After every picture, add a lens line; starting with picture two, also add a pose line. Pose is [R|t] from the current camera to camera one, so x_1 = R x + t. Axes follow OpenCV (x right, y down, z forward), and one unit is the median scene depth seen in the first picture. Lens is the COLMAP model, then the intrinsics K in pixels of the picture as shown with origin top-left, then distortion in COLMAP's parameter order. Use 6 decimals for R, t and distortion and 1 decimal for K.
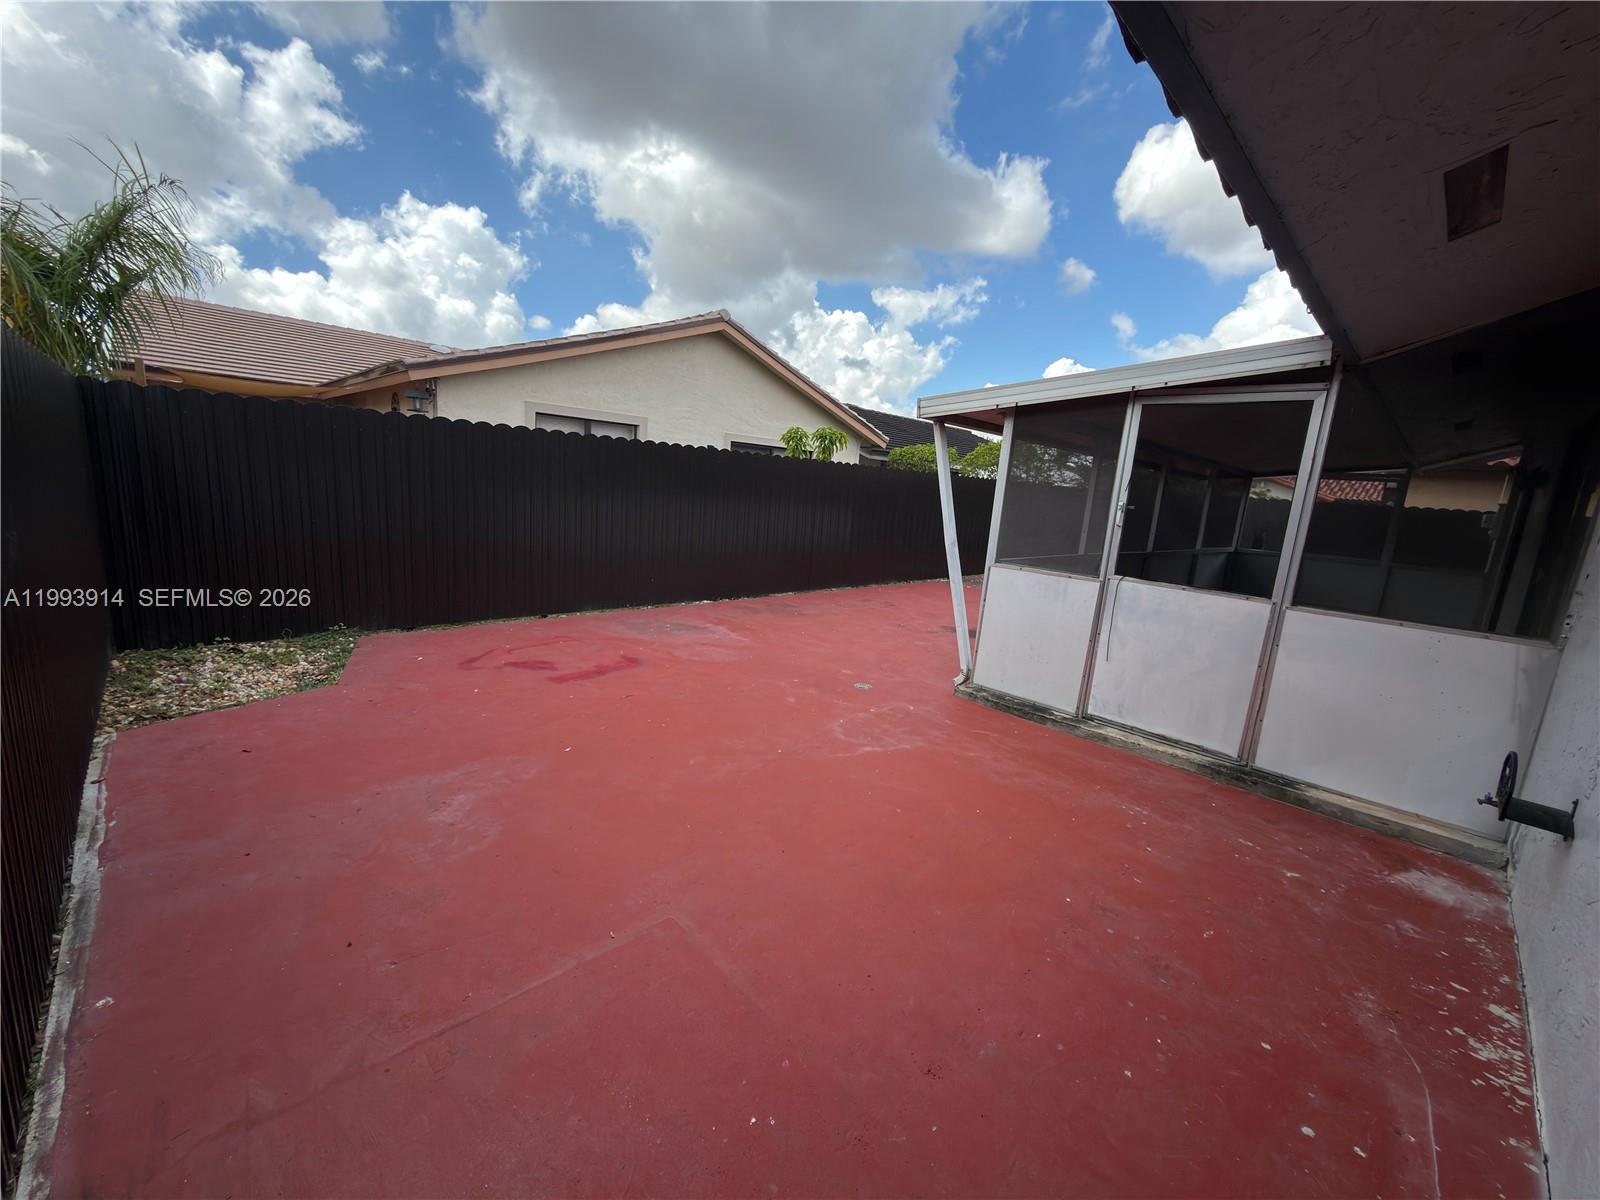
lens RADIAL K [[646.5, 0, 802.9], [0, 646.5, 603.7], [0, 0, 1]] dist [-0.000601, -0.000213]
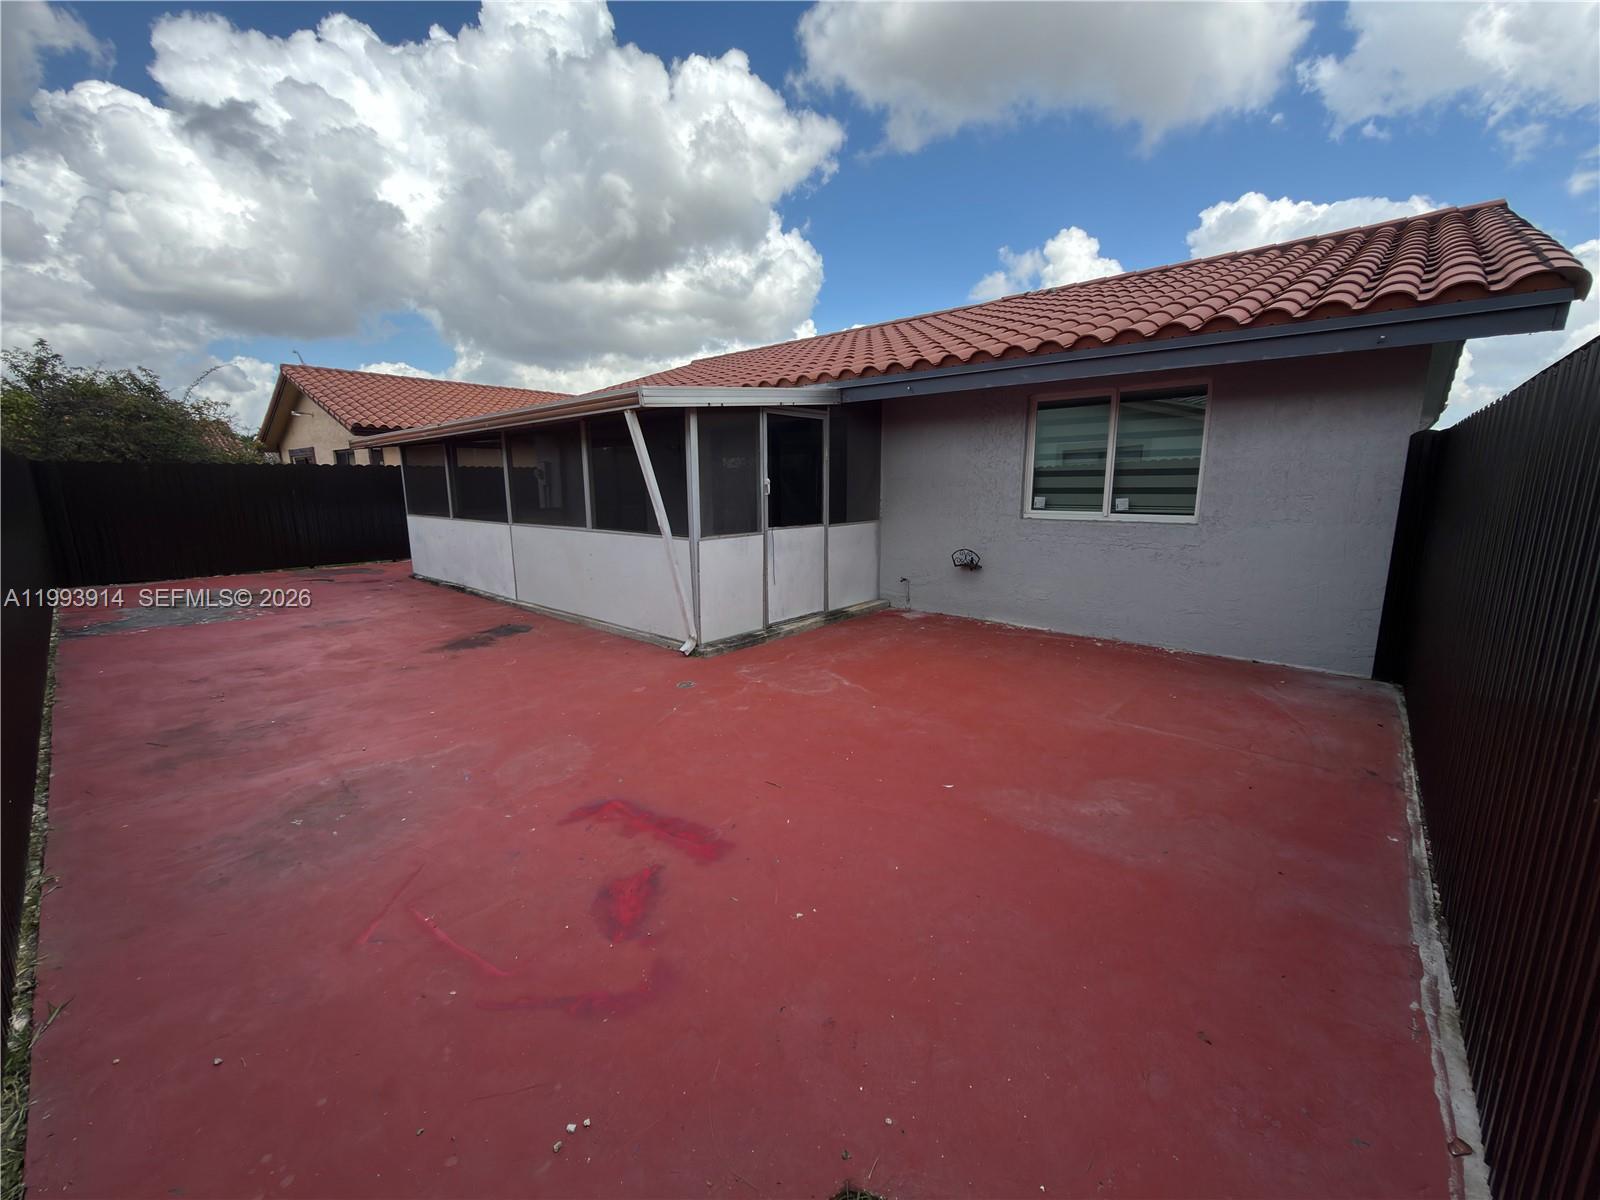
lens RADIAL K [[646.5, 0, 800.2], [0, 646.5, 597.8], [0, 0, 1]] dist [-0.000601, -0.000213]
pose [[-0.085329, -0.248990, 0.964740, -0.968152], [0.181371, 0.948212, 0.260767, -0.257123], [-0.979706, 0.197227, -0.035750, 0.978585]]
